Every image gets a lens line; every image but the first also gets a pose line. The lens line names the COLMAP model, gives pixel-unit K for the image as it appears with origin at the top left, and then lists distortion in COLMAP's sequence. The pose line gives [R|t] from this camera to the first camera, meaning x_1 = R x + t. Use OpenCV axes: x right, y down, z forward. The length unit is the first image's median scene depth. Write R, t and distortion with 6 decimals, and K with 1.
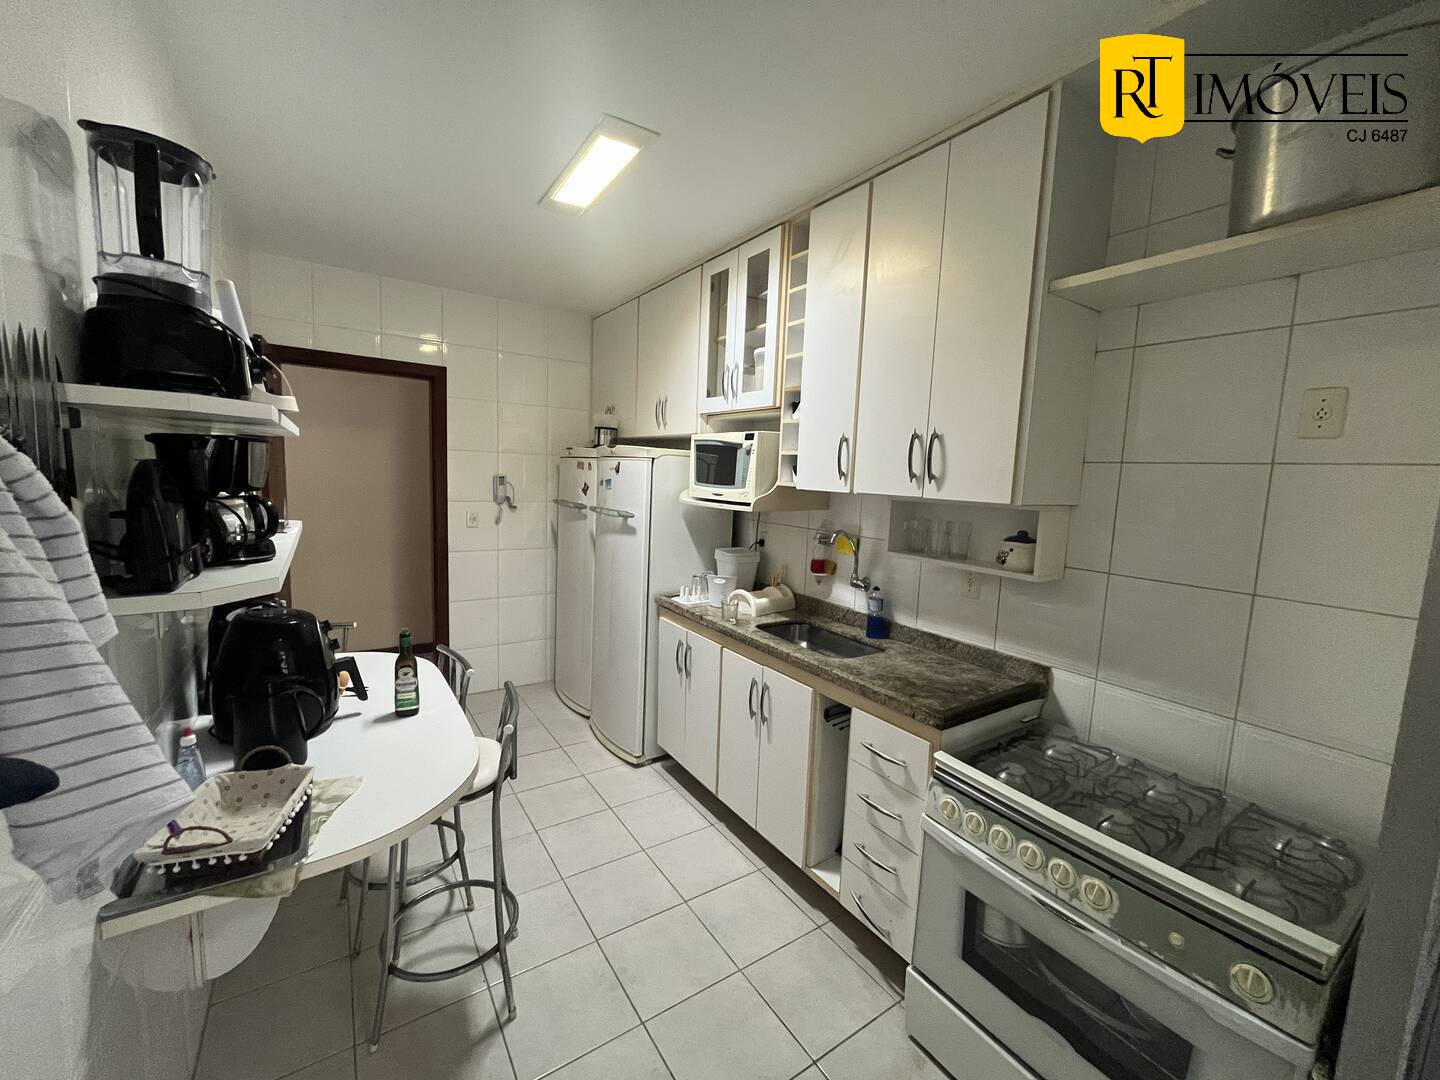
lens RADIAL K [[579.9, 0, 721.2], [0, 579.9, 535.3], [0, 0, 1]] dist [-0.000473, -0.001443]
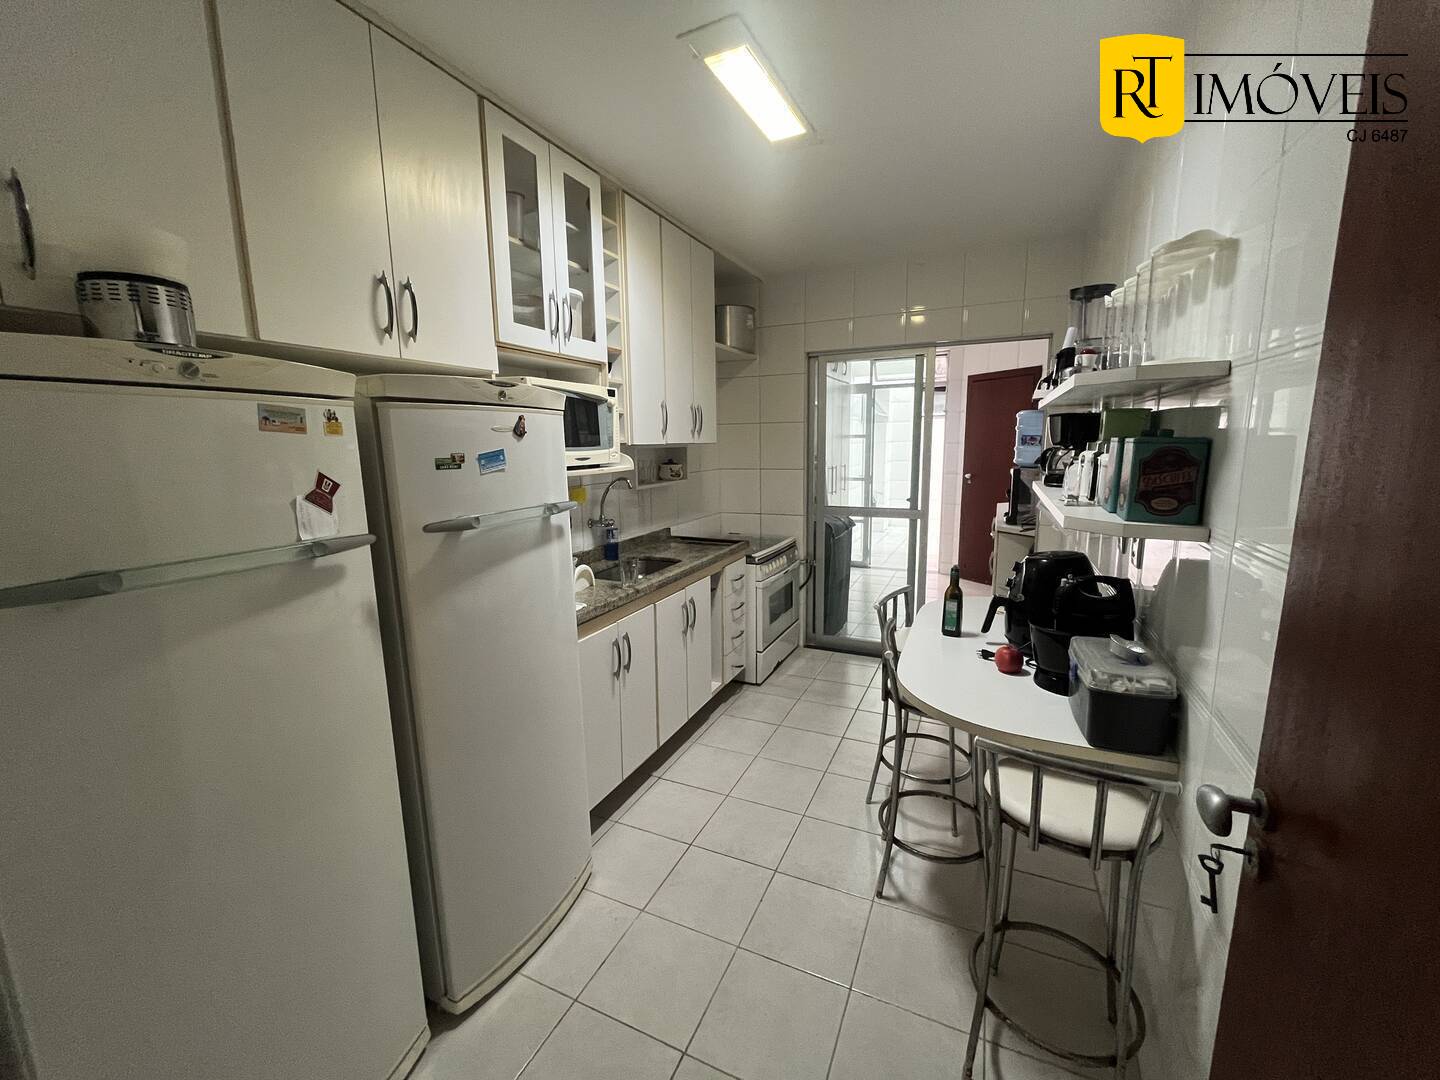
lens RADIAL K [[579.9, 0, 721.1], [0, 579.9, 535.9], [0, 0, 1]] dist [-0.000473, -0.001443]
pose [[-0.519169, -0.169467, 0.837702, -0.860973], [0.088580, 0.964197, 0.249955, -0.161311], [-0.850069, 0.203973, -0.485570, 1.322444]]
